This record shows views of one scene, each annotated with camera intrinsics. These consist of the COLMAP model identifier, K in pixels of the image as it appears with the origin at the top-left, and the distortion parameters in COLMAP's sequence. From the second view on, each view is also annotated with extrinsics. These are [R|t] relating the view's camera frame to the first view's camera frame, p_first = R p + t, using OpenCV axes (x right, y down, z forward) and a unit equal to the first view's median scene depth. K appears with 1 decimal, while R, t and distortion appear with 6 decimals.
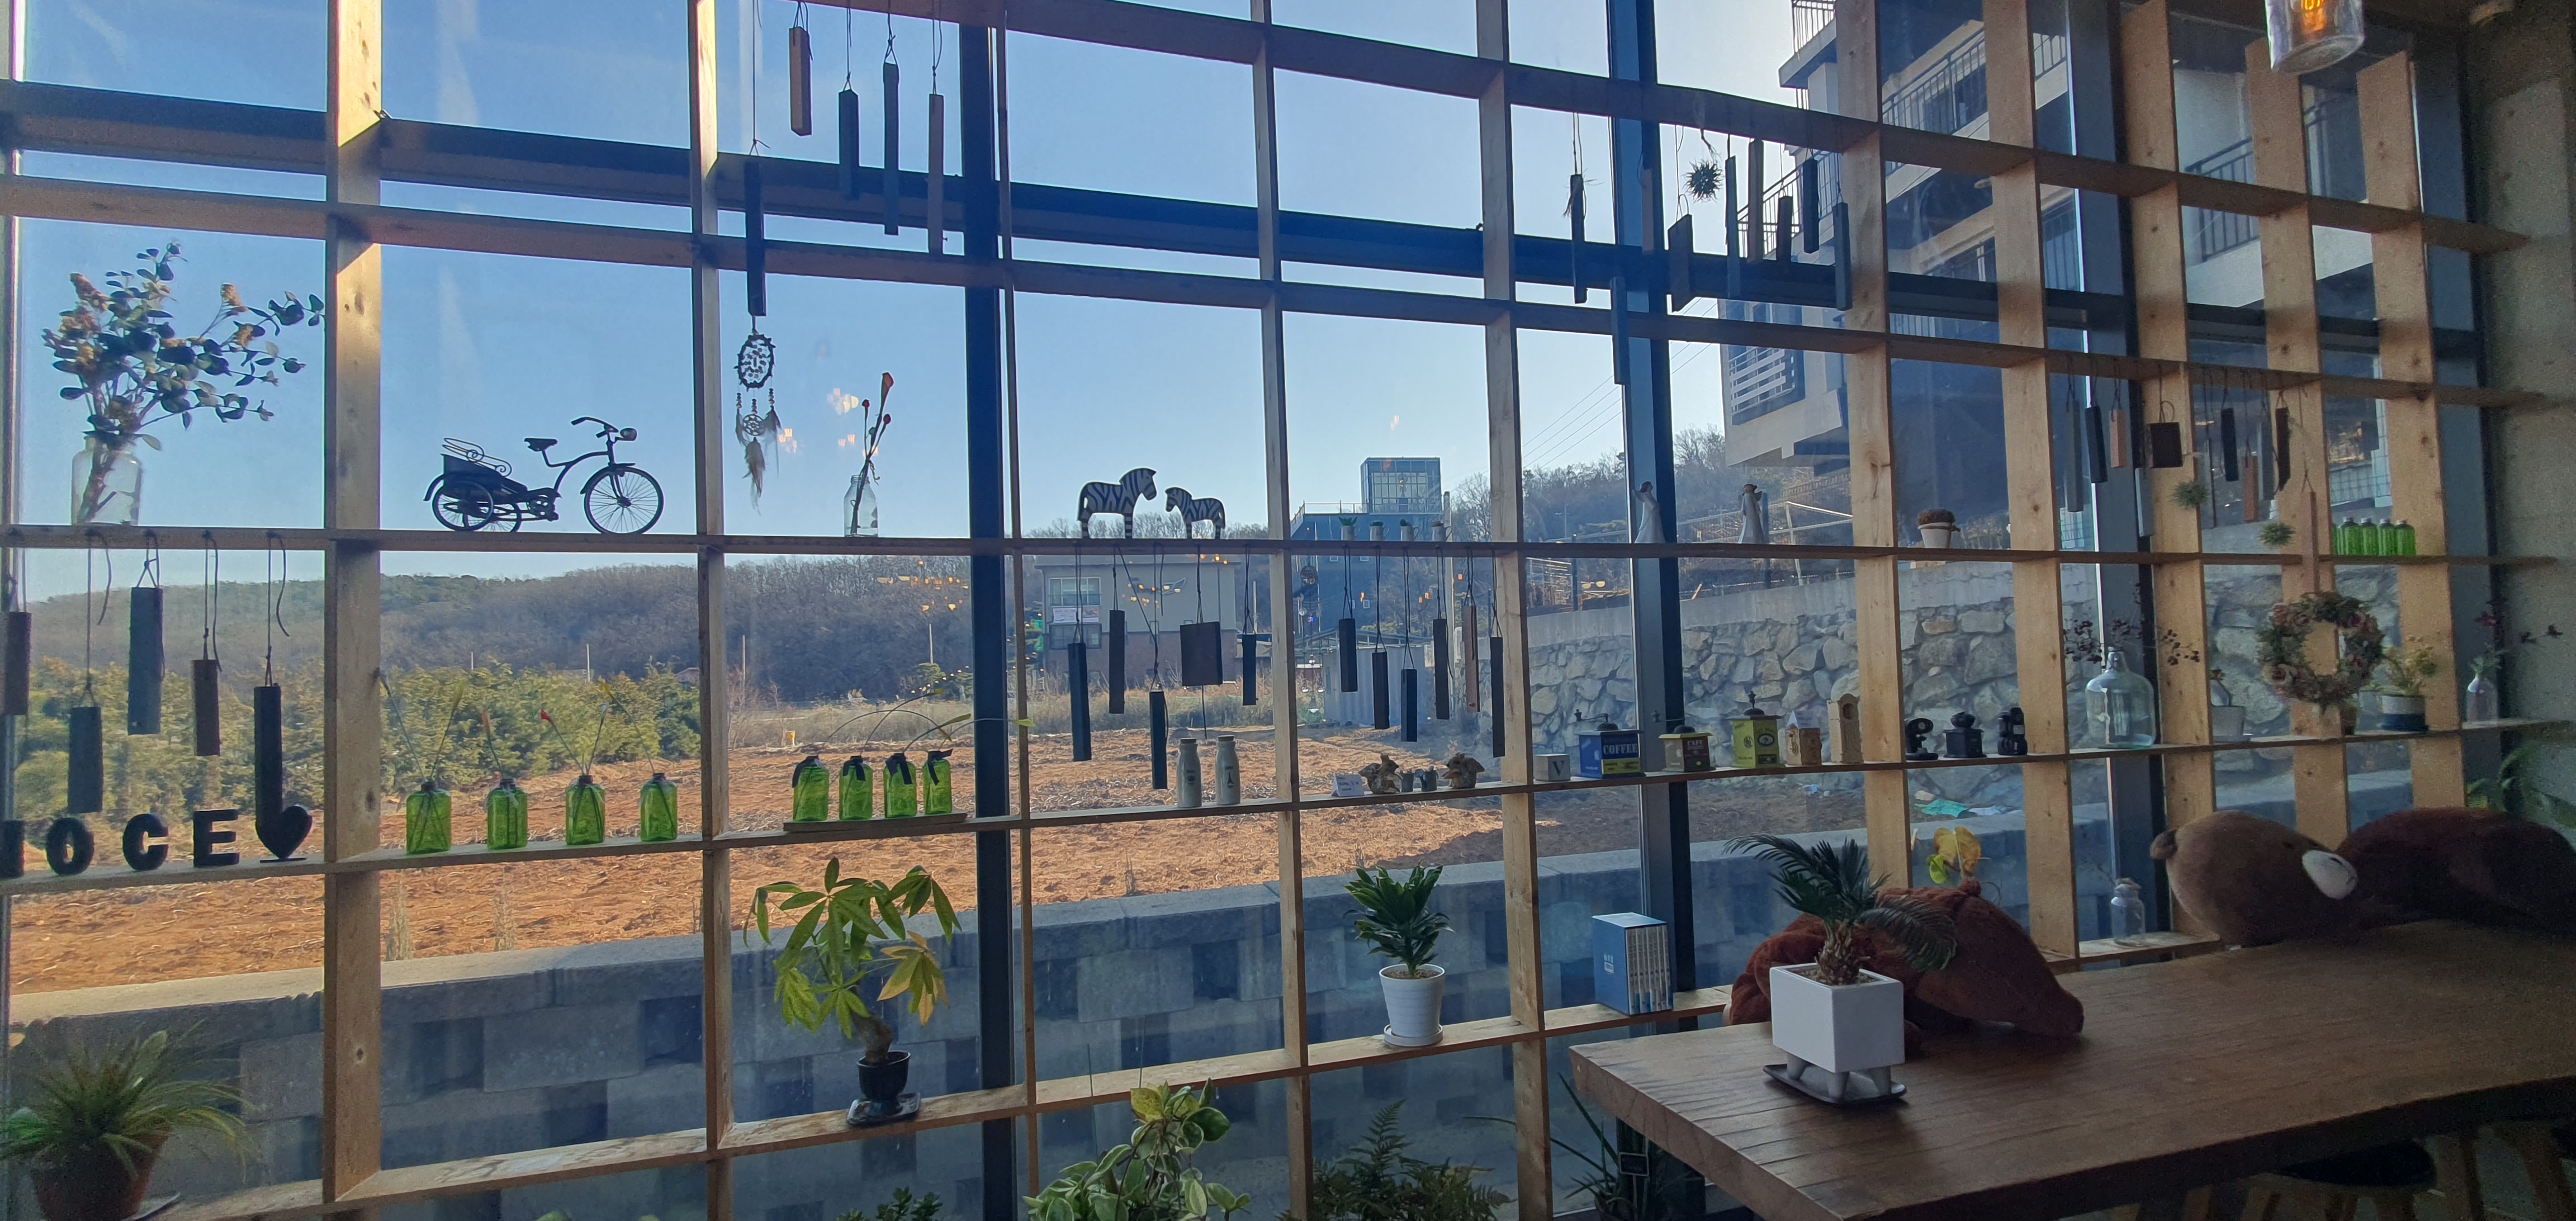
lens RADIAL K [[1031.3, 0, 1289.0], [0, 1031.3, 622.9], [0, 0, 1]] dist [0.006873, -0.000556]
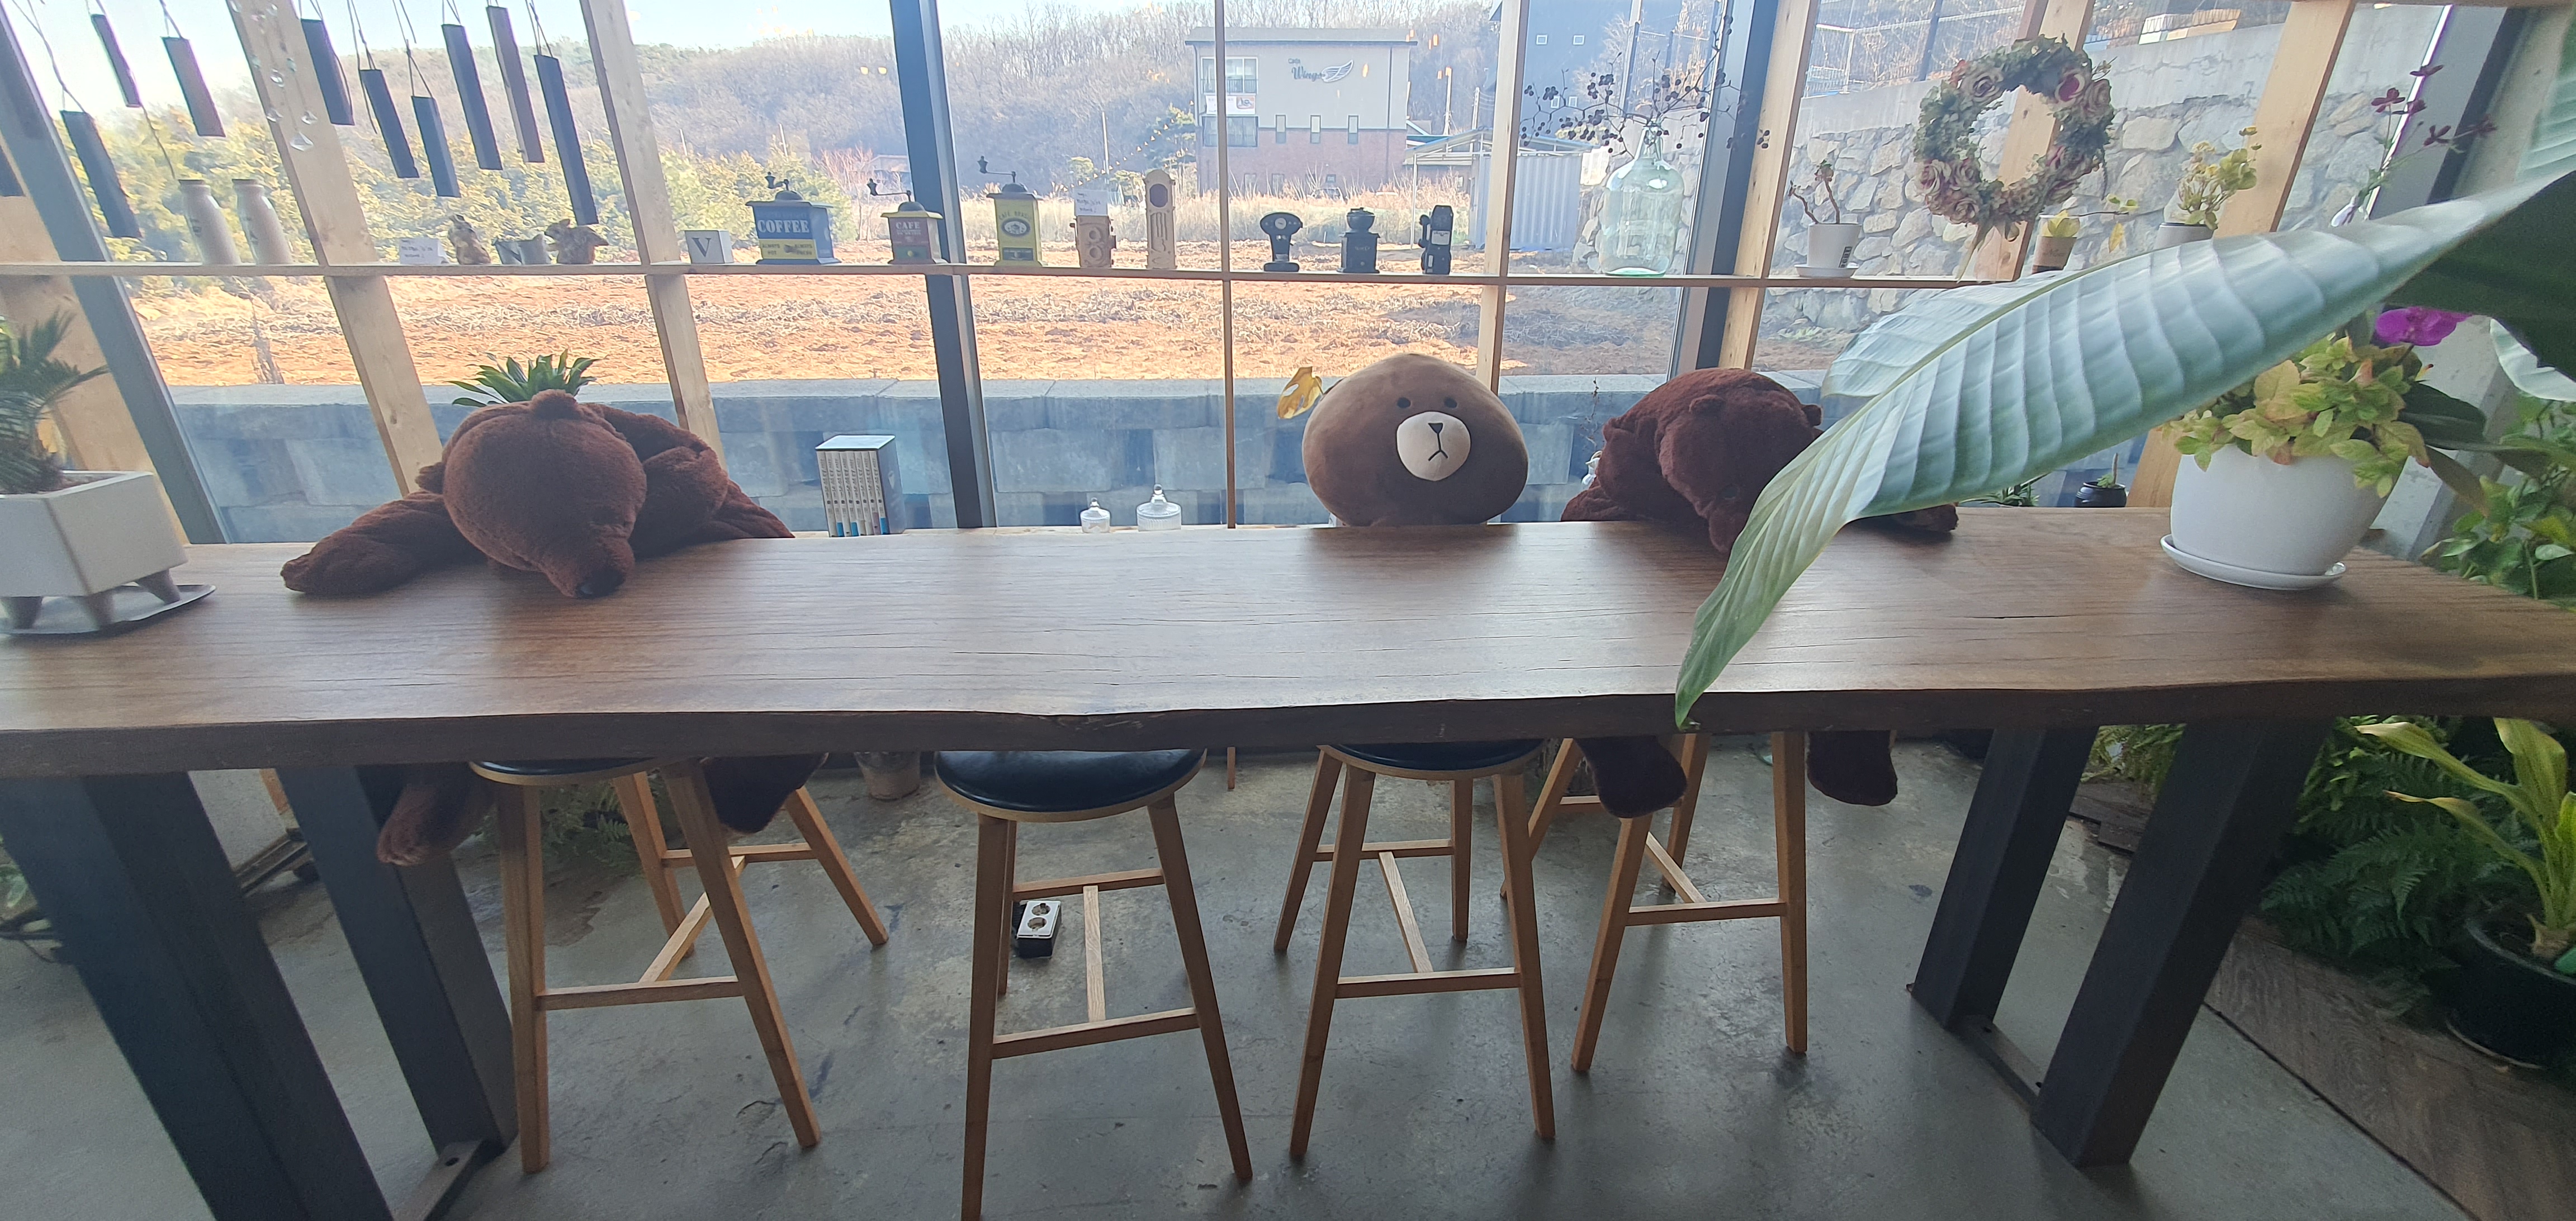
lens RADIAL K [[1031.3, 0, 1287.5], [0, 1031.3, 602.7], [0, 0, 1]] dist [0.006873, -0.000556]
pose [[0.978605, 0.114061, -0.171239, 0.343999], [-0.031749, 0.906016, 0.422052, 0.015209], [0.203284, -0.407585, 0.890253, 0.106138]]
